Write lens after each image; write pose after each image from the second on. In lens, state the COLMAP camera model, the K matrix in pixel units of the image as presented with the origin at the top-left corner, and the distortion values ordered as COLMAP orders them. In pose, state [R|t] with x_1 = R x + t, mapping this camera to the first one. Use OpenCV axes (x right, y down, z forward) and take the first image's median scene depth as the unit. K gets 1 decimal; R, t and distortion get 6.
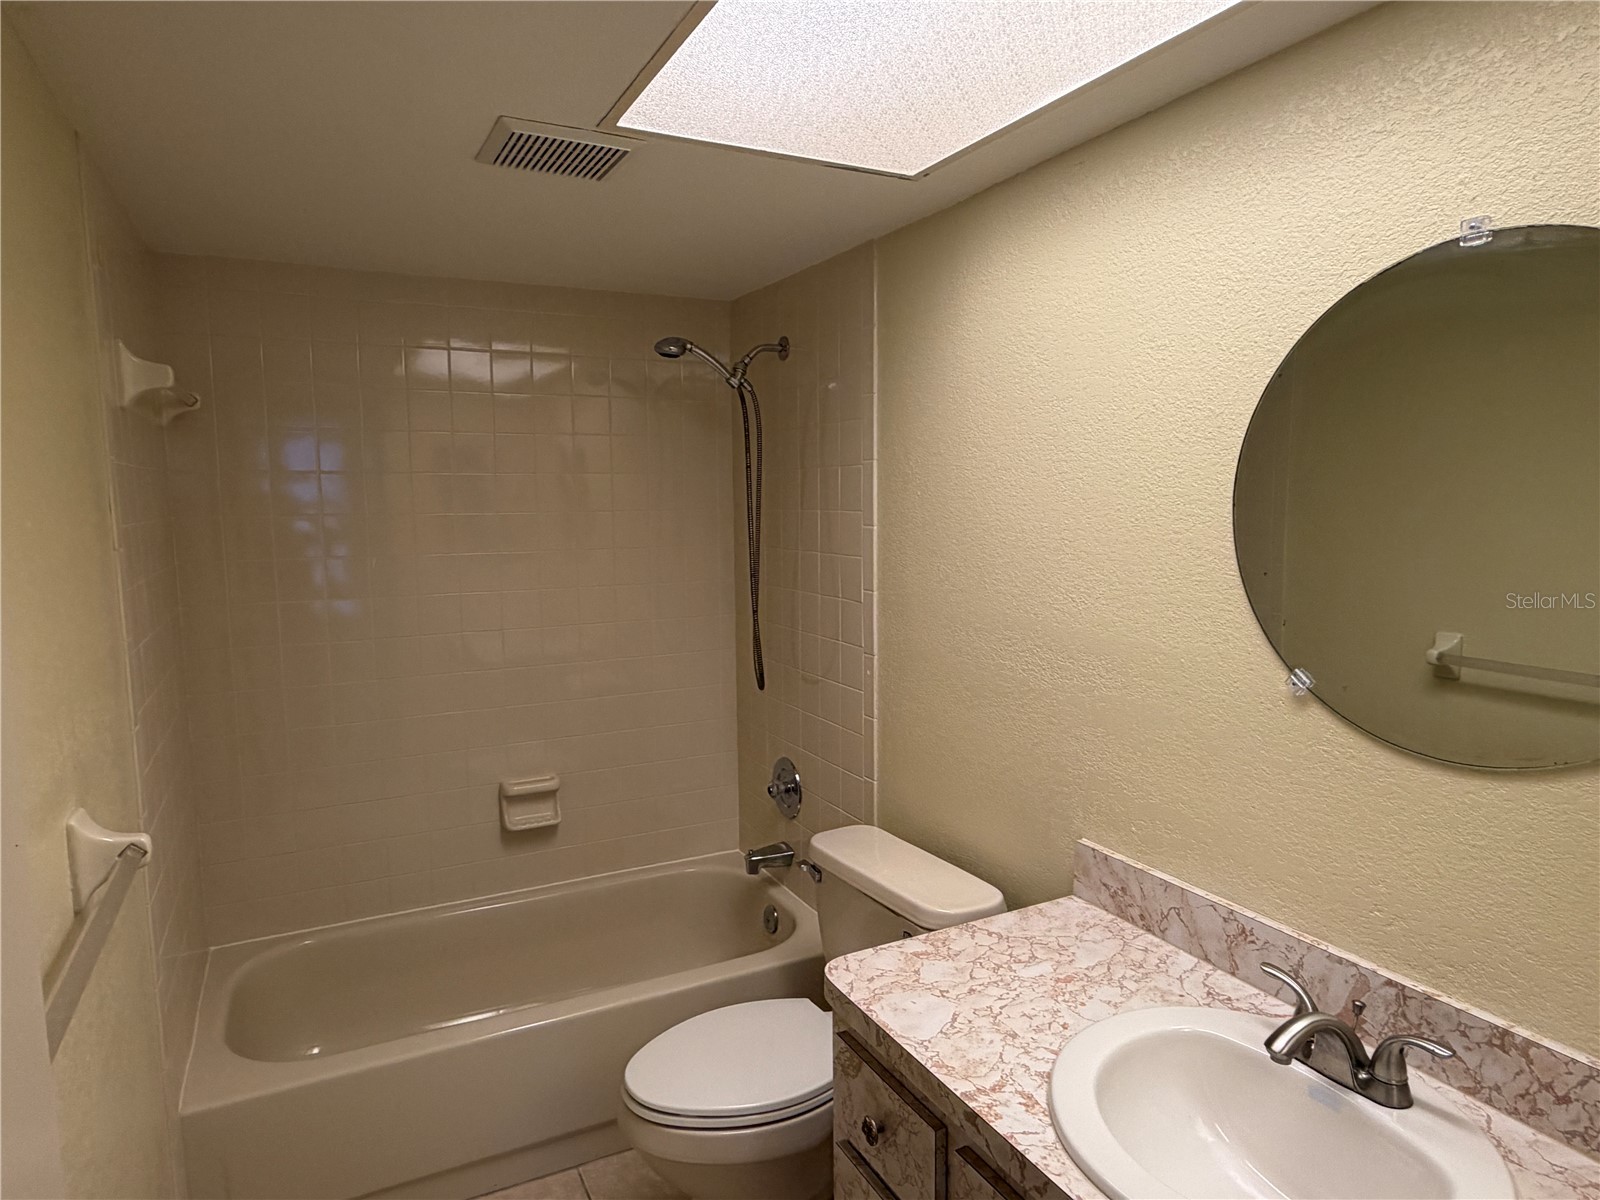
lens RADIAL K [[967.5, 0, 793.3], [0, 967.5, 608.7], [0, 0, 1]] dist [0.016787, -0.006405]
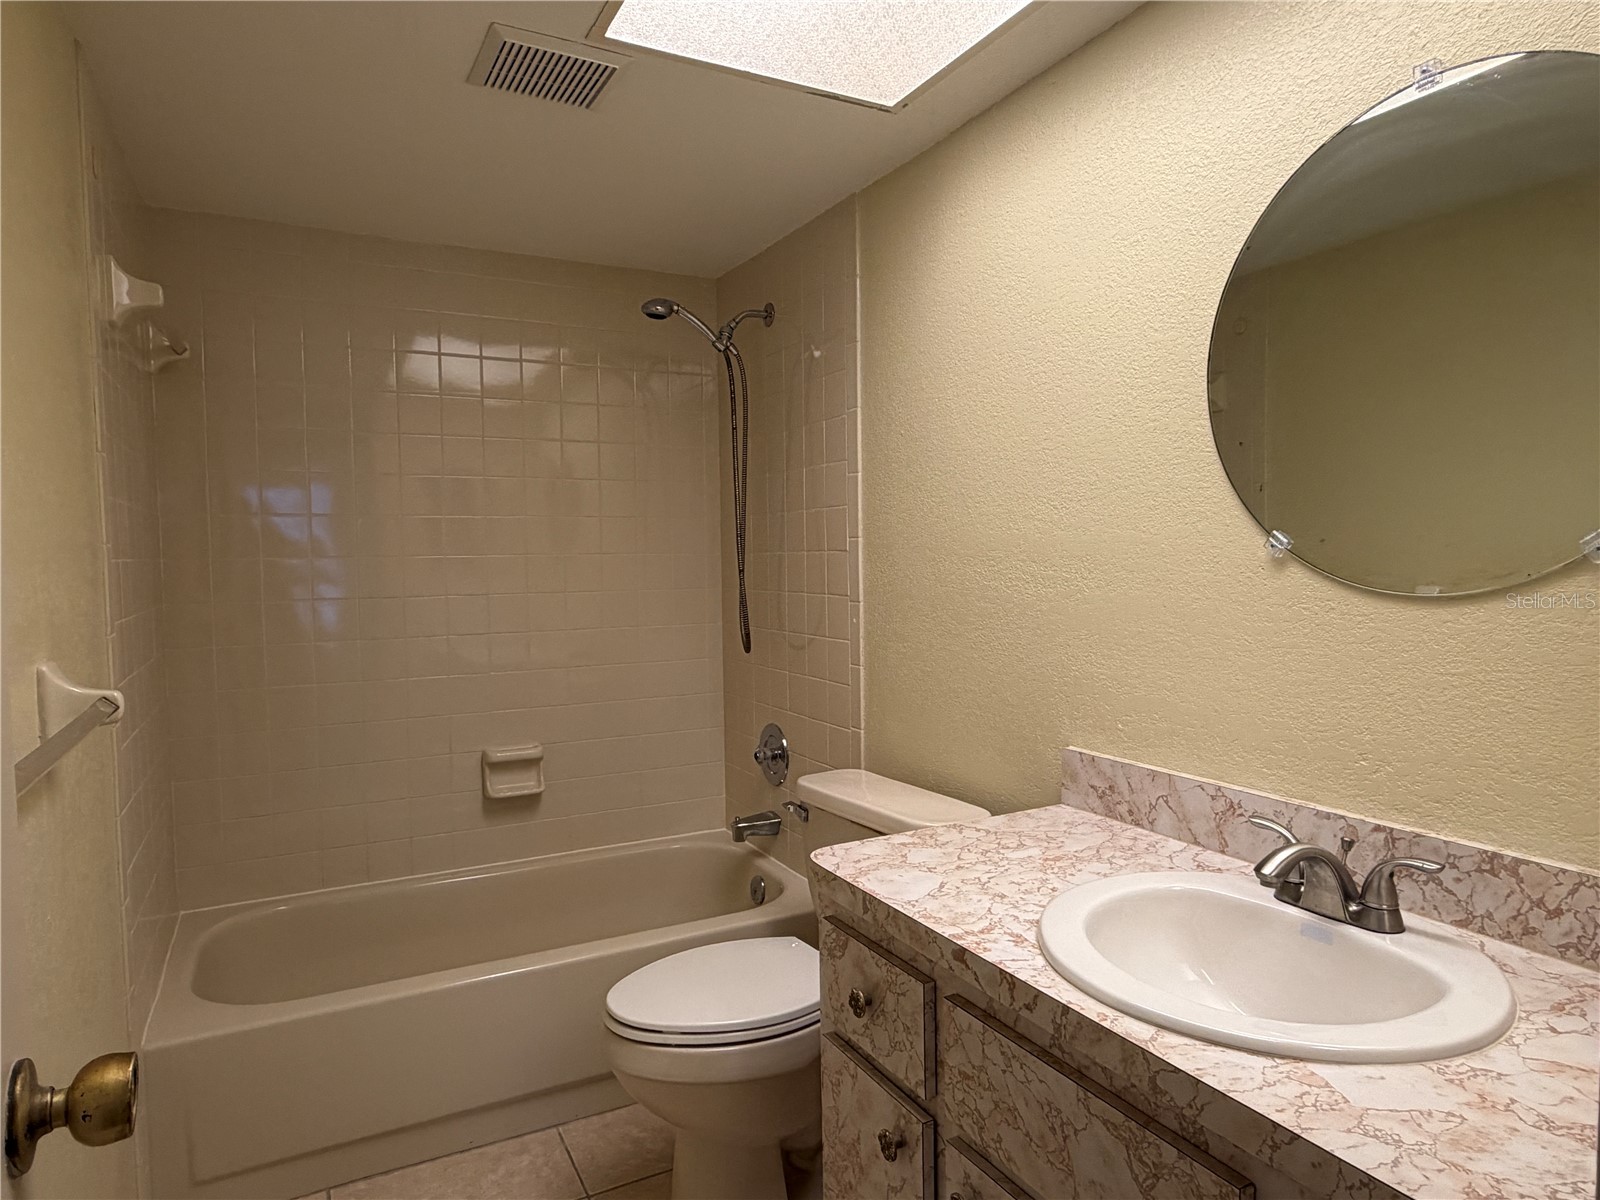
lens RADIAL K [[967.5, 0, 796.9], [0, 967.5, 612.1], [0, 0, 1]] dist [0.016787, -0.006405]
pose [[0.999876, -0.004062, 0.015200, 0.003973], [0.005047, 0.997848, -0.065370, 0.166606], [-0.014902, 0.065439, 0.997745, 0.003064]]
